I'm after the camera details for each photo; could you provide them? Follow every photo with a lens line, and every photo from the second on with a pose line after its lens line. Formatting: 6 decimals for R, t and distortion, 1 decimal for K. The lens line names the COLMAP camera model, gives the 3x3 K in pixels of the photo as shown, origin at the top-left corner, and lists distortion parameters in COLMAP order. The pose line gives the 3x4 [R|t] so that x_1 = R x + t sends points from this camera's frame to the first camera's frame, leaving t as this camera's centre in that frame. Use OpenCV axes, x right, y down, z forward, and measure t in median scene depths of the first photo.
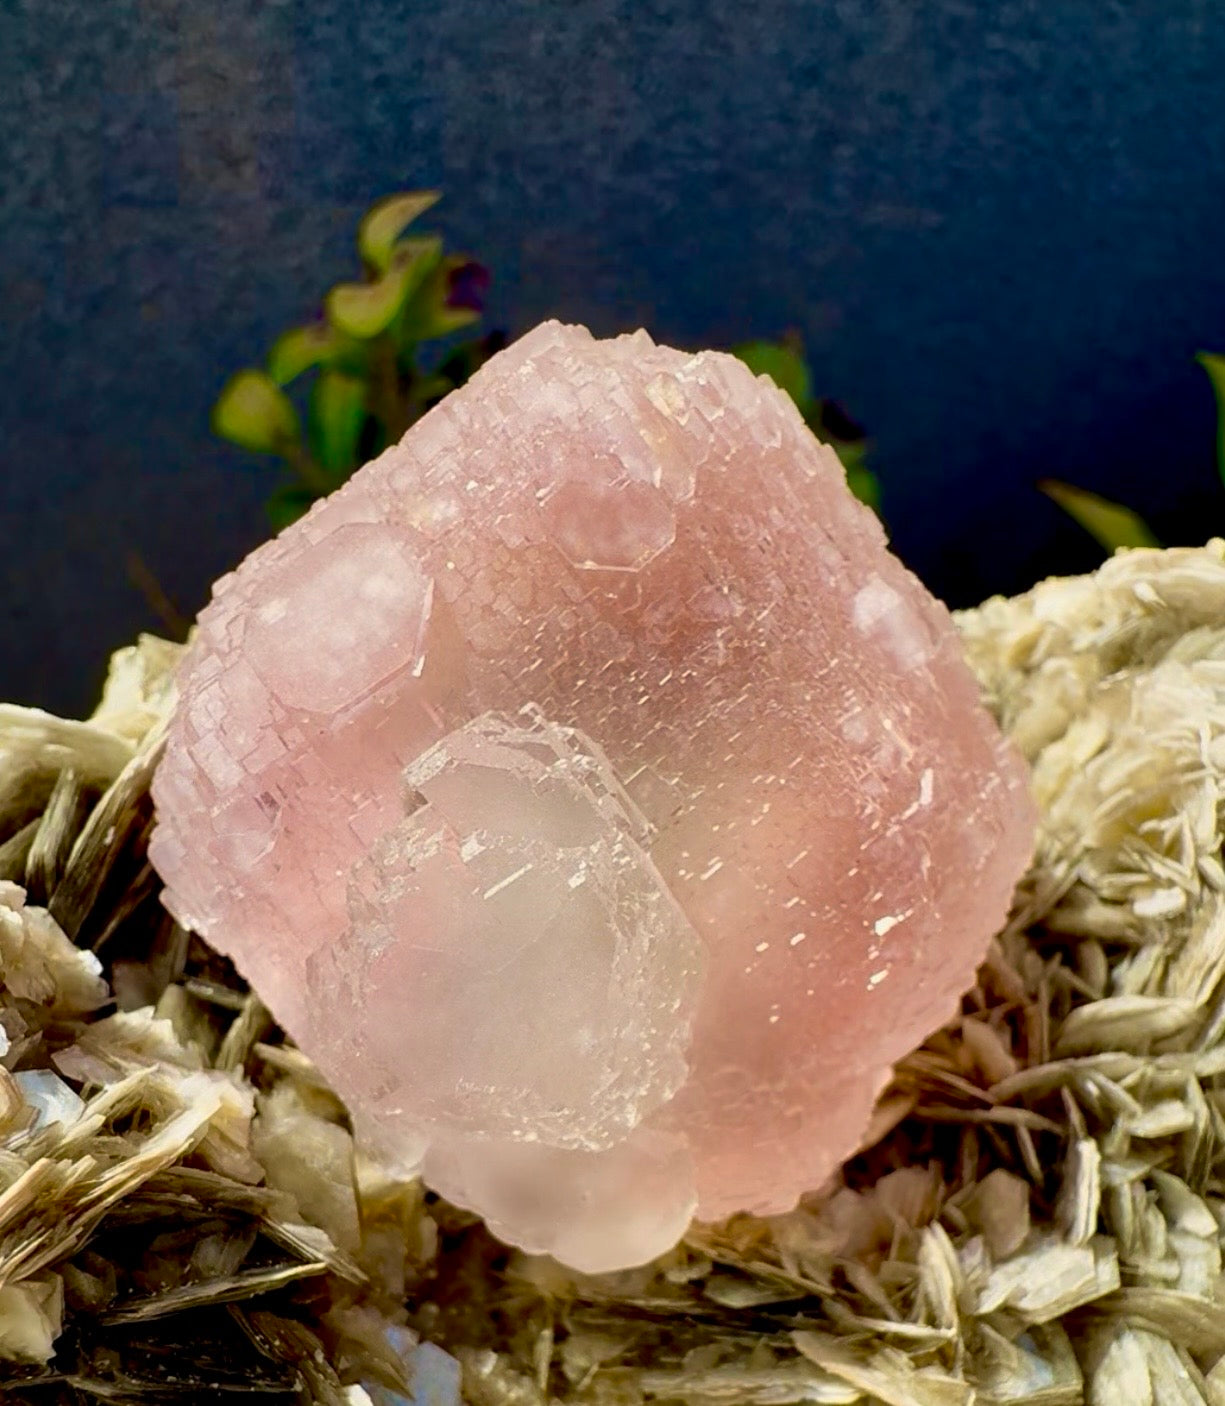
lens RADIAL K [[1071.5, 0, 643.8], [0, 1071.5, 1014.3], [0, 0, 1]] dist [-0.001180, 0.001885]
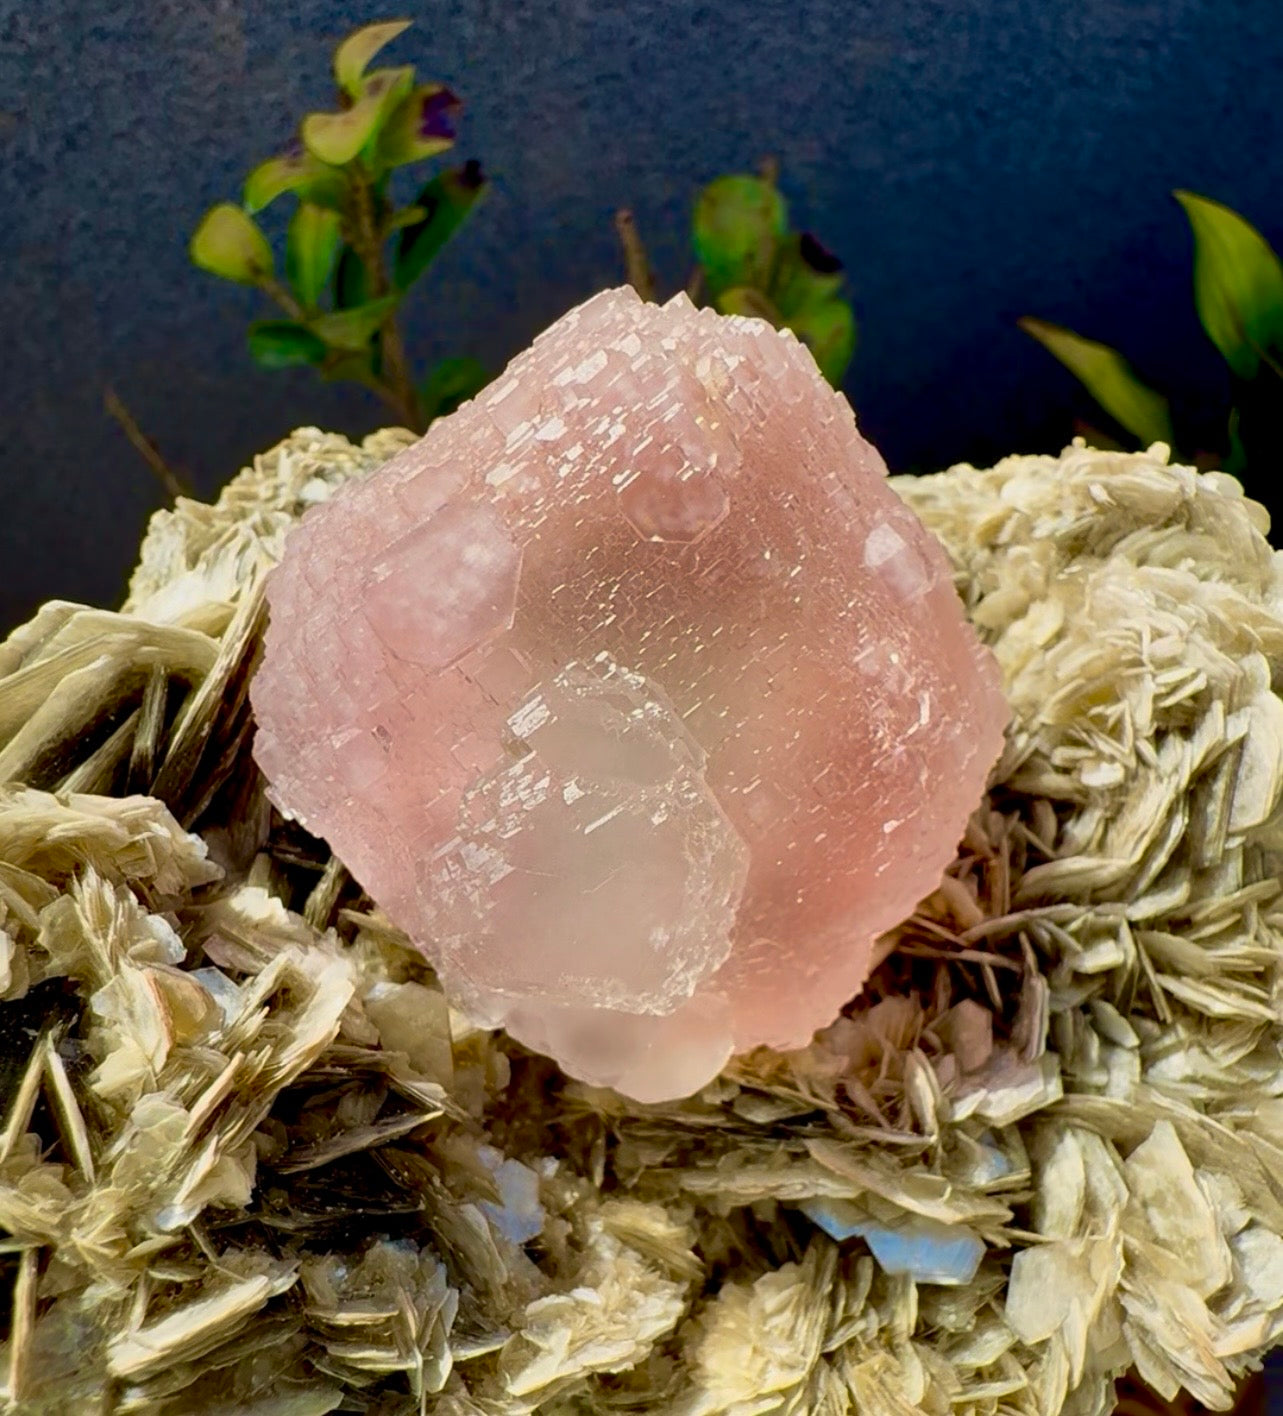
lens RADIAL K [[1067.4, 0, 641.7], [0, 1067.4, 853.7], [0, 0, 1]] dist [0.001058, -0.003200]
pose [[0.997740, -0.015070, 0.065481, -0.127715], [0.007998, 0.994233, 0.106942, -0.169097], [-0.066715, -0.106176, 0.992107, -0.180481]]
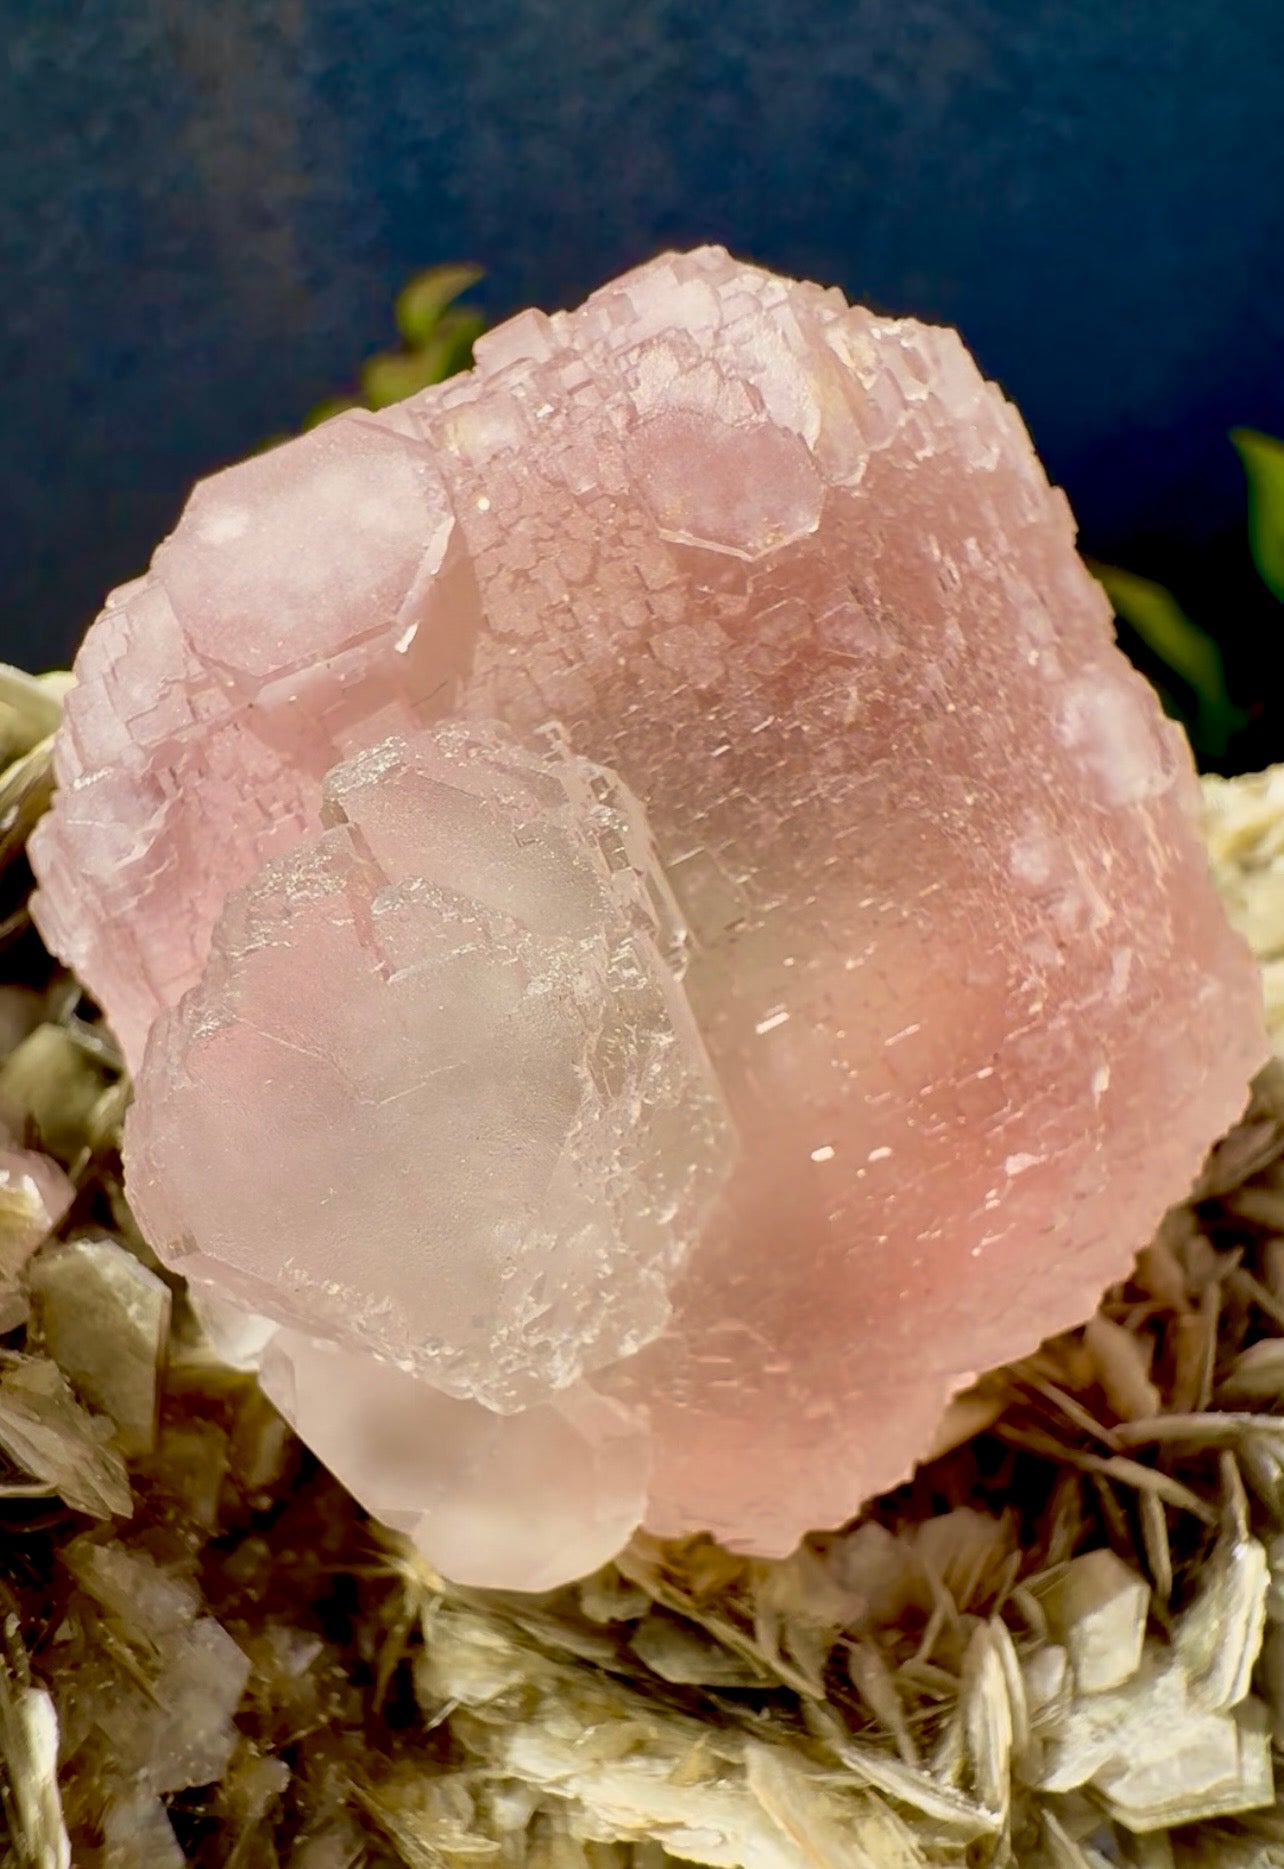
lens RADIAL K [[1078.9, 0, 644.3], [0, 1078.9, 1066.4], [0, 0, 1]] dist [0.001630, -0.000398]
pose [[0.973685, 0.214155, -0.077940, 0.041205], [-0.220429, 0.971822, -0.083502, -0.033096], [0.057862, 0.098485, 0.993455, 0.310435]]
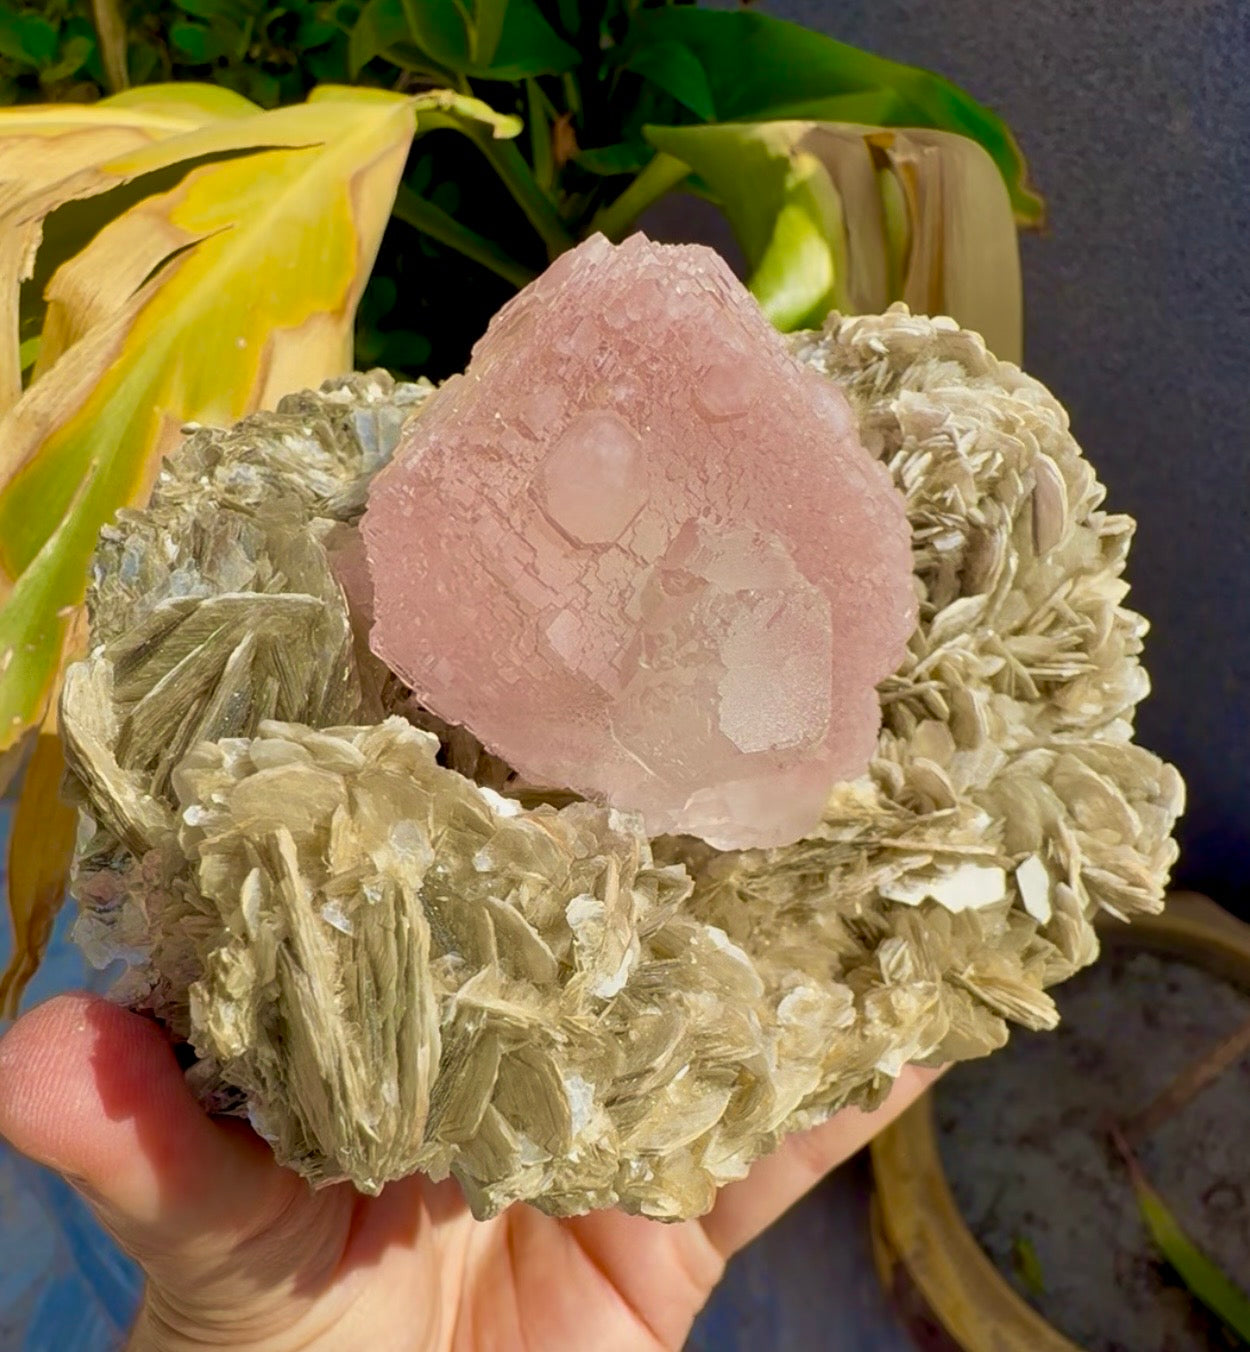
lens RADIAL K [[1069.1, 0, 642.2], [0, 1069.1, 846.8], [0, 0, 1]] dist [0.007239, 0.000636]
pose [[0.851209, -0.339300, 0.400399, -0.871107], [0.283527, 0.939298, 0.193215, -0.131965], [-0.441651, -0.050942, 0.895739, -0.356473]]
